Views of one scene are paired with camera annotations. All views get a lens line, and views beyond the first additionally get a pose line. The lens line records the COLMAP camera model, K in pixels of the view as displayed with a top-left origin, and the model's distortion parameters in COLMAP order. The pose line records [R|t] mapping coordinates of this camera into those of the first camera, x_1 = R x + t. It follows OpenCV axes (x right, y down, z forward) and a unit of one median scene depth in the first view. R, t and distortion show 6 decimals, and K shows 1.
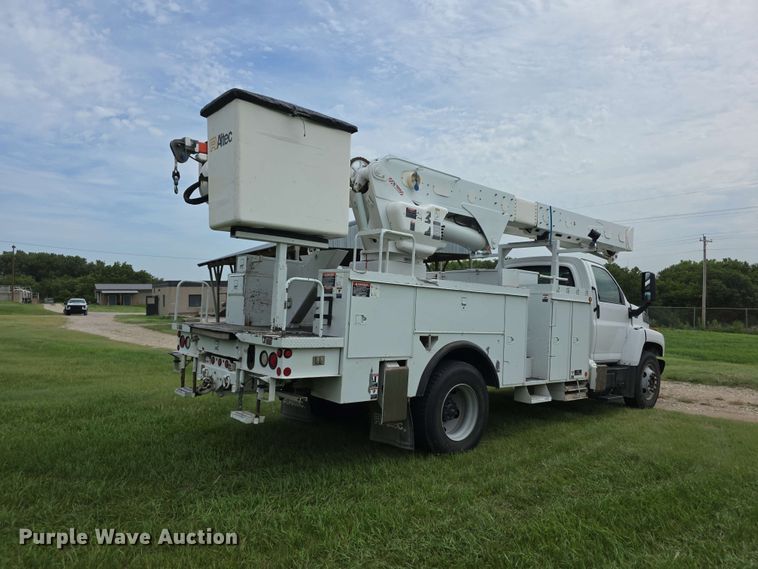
lens RADIAL K [[503.3, 0, 378.9], [0, 503.3, 290.2], [0, 0, 1]] dist [0.073313, -0.073412]
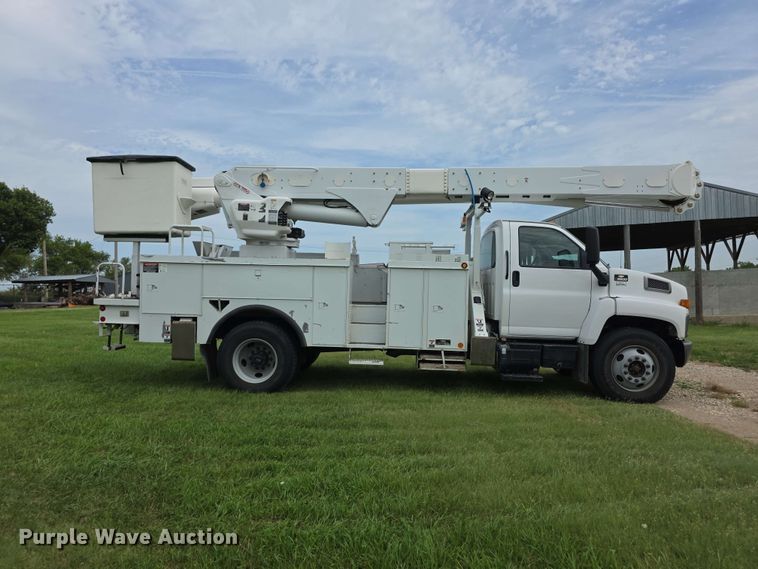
lens RADIAL K [[503.3, 0, 378.9], [0, 503.3, 290.2], [0, 0, 1]] dist [0.073313, -0.073412]
pose [[0.721303, -0.032039, -0.691878, 1.203677], [0.040185, 0.999183, -0.004376, 0.079356], [0.691453, -0.024647, 0.722001, 0.297240]]
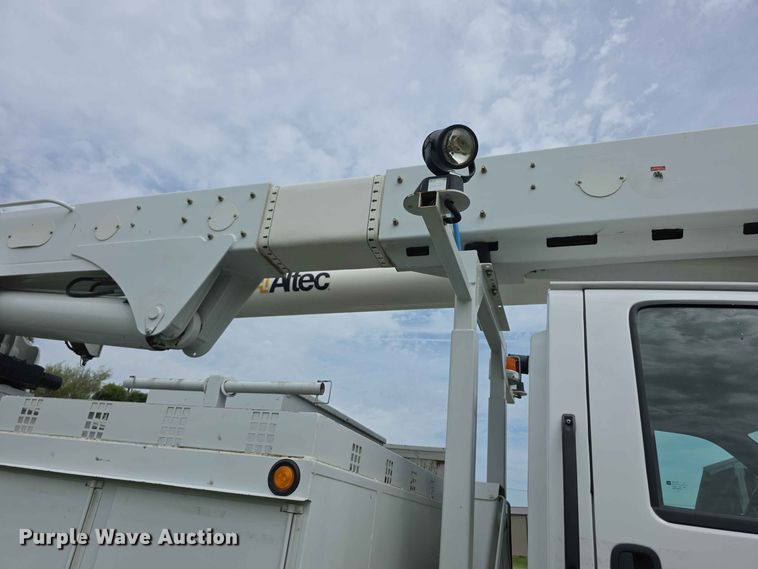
lens RADIAL K [[503.3, 0, 378.9], [0, 503.3, 290.2], [0, 0, 1]] dist [0.073313, -0.073412]
pose [[0.501153, -0.345146, -0.793548, 0.739722], [-0.052900, 0.903083, -0.426196, 0.041710], [0.863740, 0.255568, 0.434325, 1.213323]]
